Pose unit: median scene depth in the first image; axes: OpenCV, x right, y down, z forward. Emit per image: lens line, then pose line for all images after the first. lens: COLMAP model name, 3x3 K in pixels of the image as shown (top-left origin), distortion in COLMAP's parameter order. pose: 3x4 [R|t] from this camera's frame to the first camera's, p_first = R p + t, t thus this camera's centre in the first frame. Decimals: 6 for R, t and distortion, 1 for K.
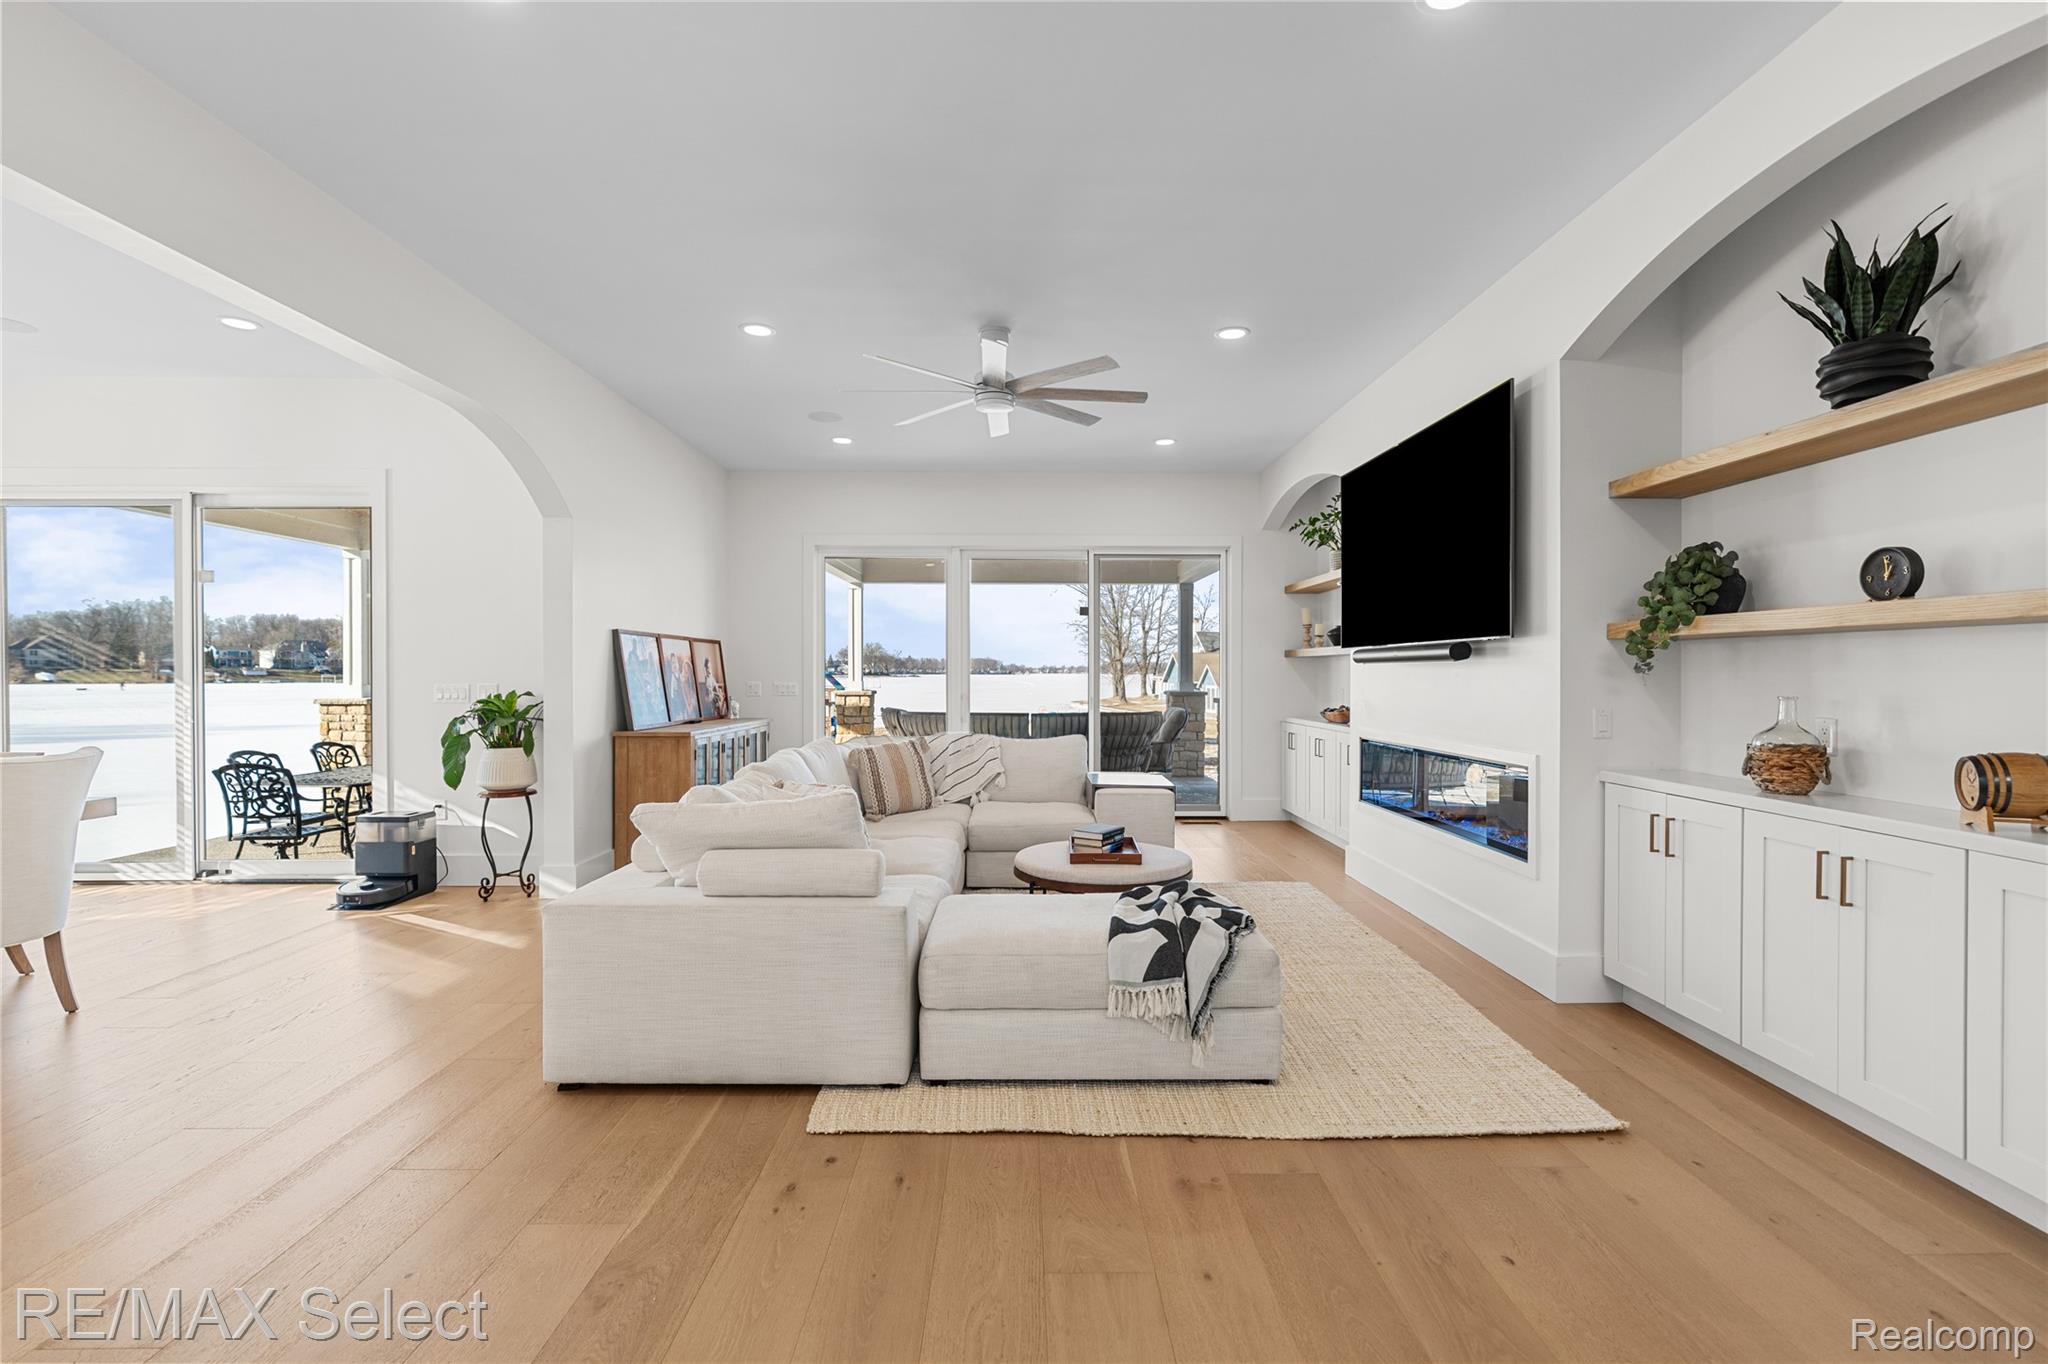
lens RADIAL K [[918.7, 0, 1028.9], [0, 918.7, 678.7], [0, 0, 1]] dist [-0.009935, 0.000728]
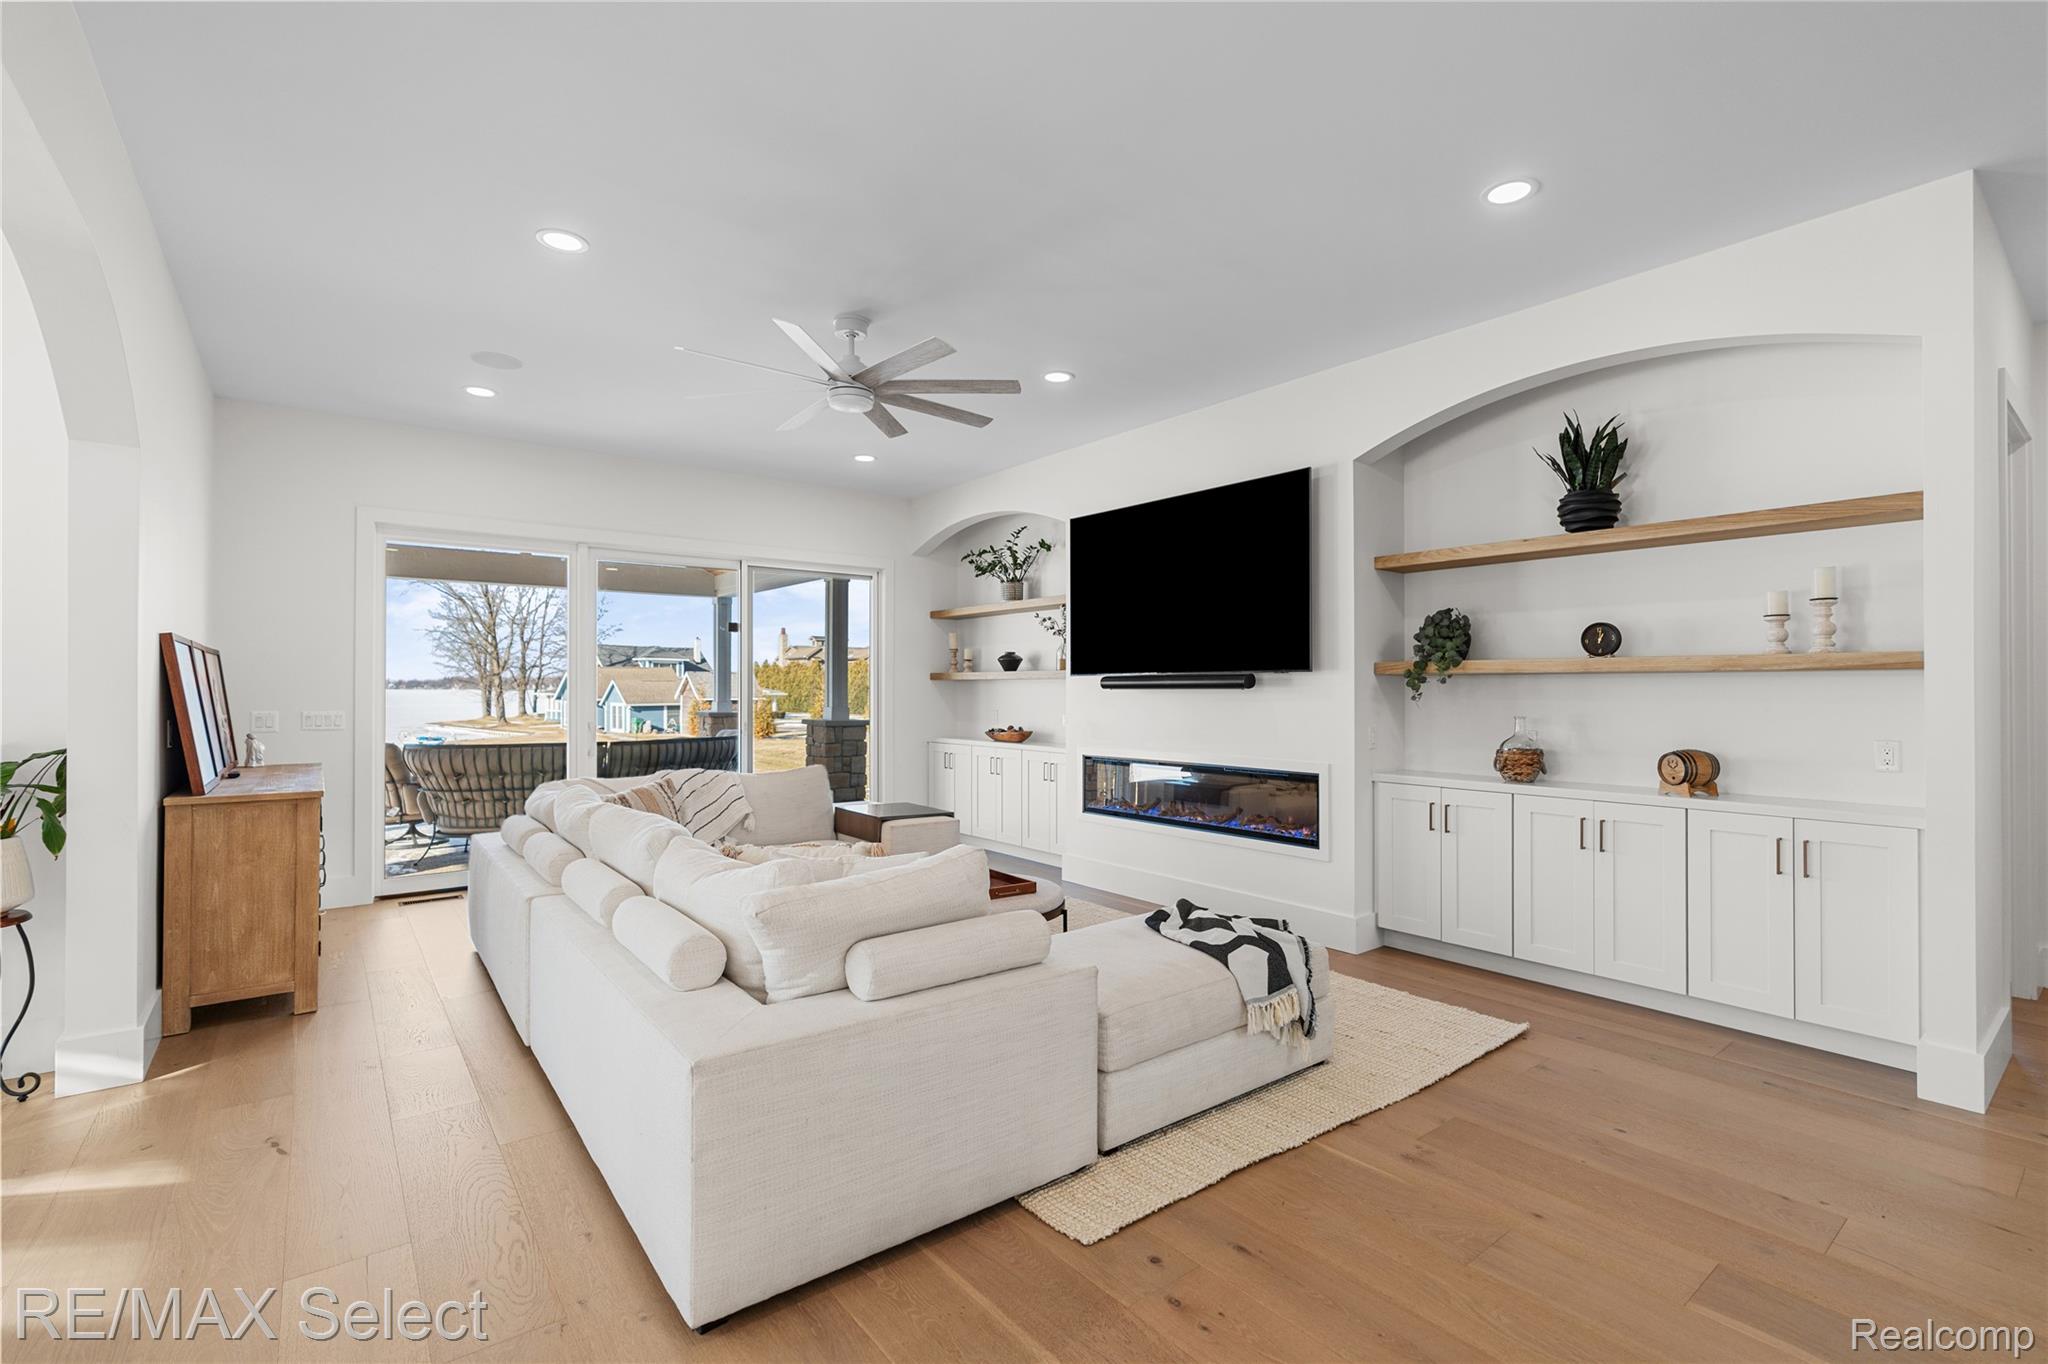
lens RADIAL K [[918.7, 0, 1028.9], [0, 918.7, 678.7], [0, 0, 1]] dist [-0.009935, 0.000728]
pose [[0.794046, 0.005501, 0.607833, -0.623431], [0.004454, 0.999880, -0.014867, -0.020721], [-0.607842, 0.014512, 0.793926, 0.259709]]
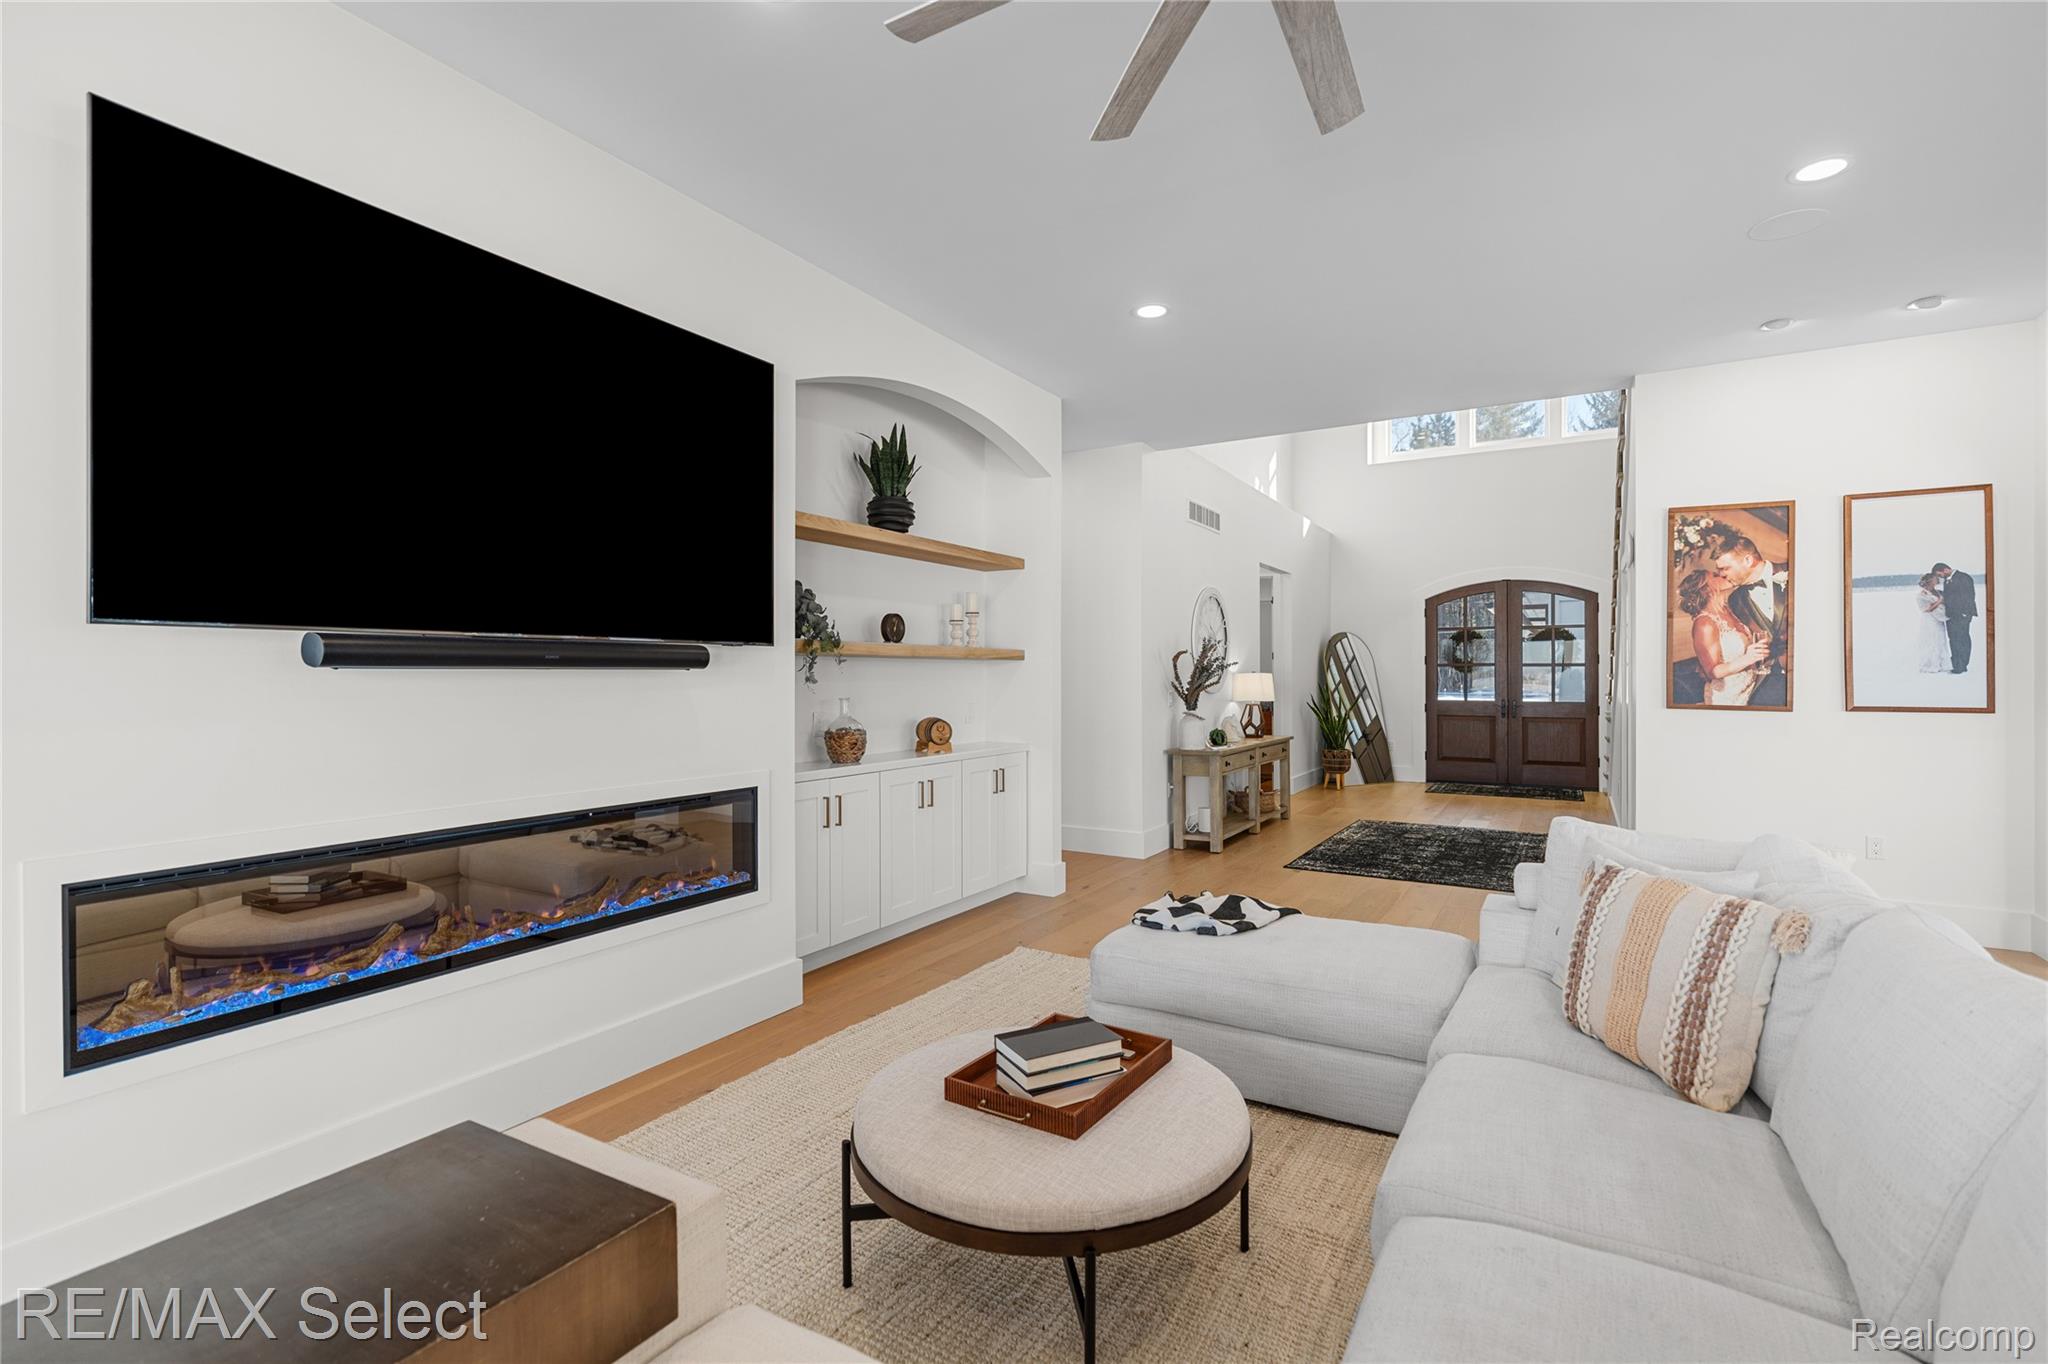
lens RADIAL K [[934.9, 0, 1024.0], [0, 934.9, 682.0], [0, 0, 1]] dist [-0.009395, 0.000981]
pose [[-0.849952, -0.002655, 0.526853, -0.204751], [0.005418, 0.999890, 0.013780, -0.023520], [-0.526832, 0.014567, -0.849845, 1.877007]]
